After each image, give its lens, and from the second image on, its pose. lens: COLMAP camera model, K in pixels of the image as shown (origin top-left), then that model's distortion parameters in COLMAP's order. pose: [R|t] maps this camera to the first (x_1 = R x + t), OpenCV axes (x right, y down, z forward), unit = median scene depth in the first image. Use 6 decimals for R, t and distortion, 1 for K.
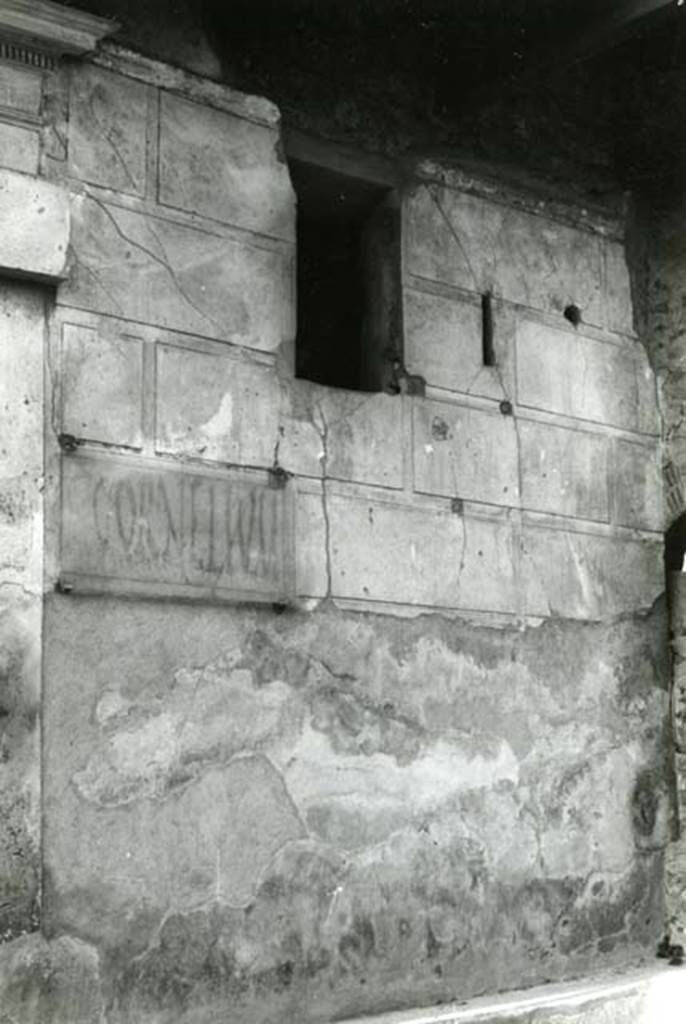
lens RADIAL K [[1475.8, 0, 342.9], [0, 1475.8, 537.5], [0, 0, 1]] dist [0.039586, 0.007433]
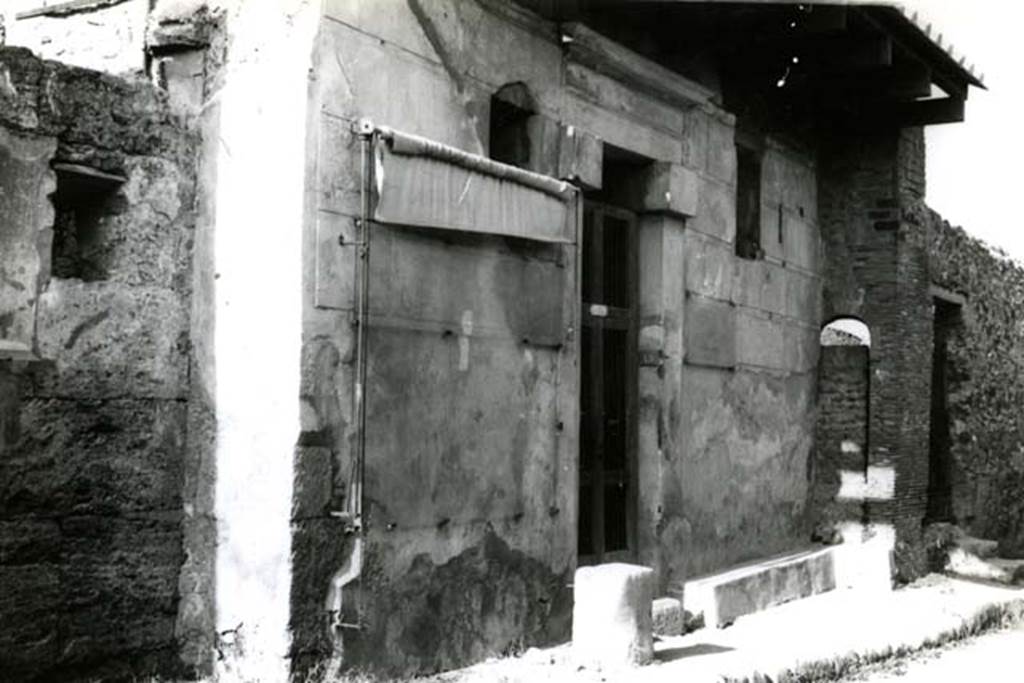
lens RADIAL K [[1525.5, 0, 514.3], [0, 1525.5, 351.5], [0, 0, 1]] dist [0.014369, 0.070983]
pose [[0.926067, 0.050880, 0.373914, -1.084275], [-0.091238, 0.991660, 0.091028, -0.139266], [-0.366164, -0.118414, 0.922985, -0.836574]]
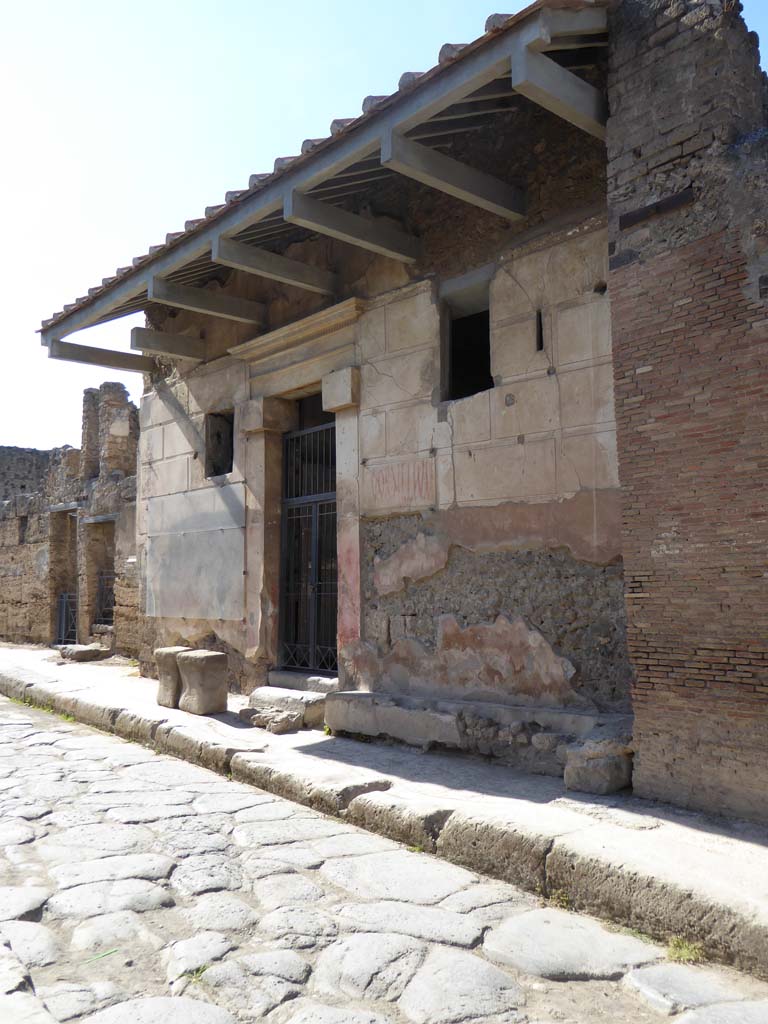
lens RADIAL K [[854.8, 0, 384.0], [0, 854.8, 512.0], [0, 0, 1]] dist [0.002982, 0.001036]
pose [[0.047634, -0.071701, -0.996288, 1.181030], [0.159358, 0.985190, -0.063283, 0.113441], [0.986071, -0.155752, 0.058355, 0.814869]]
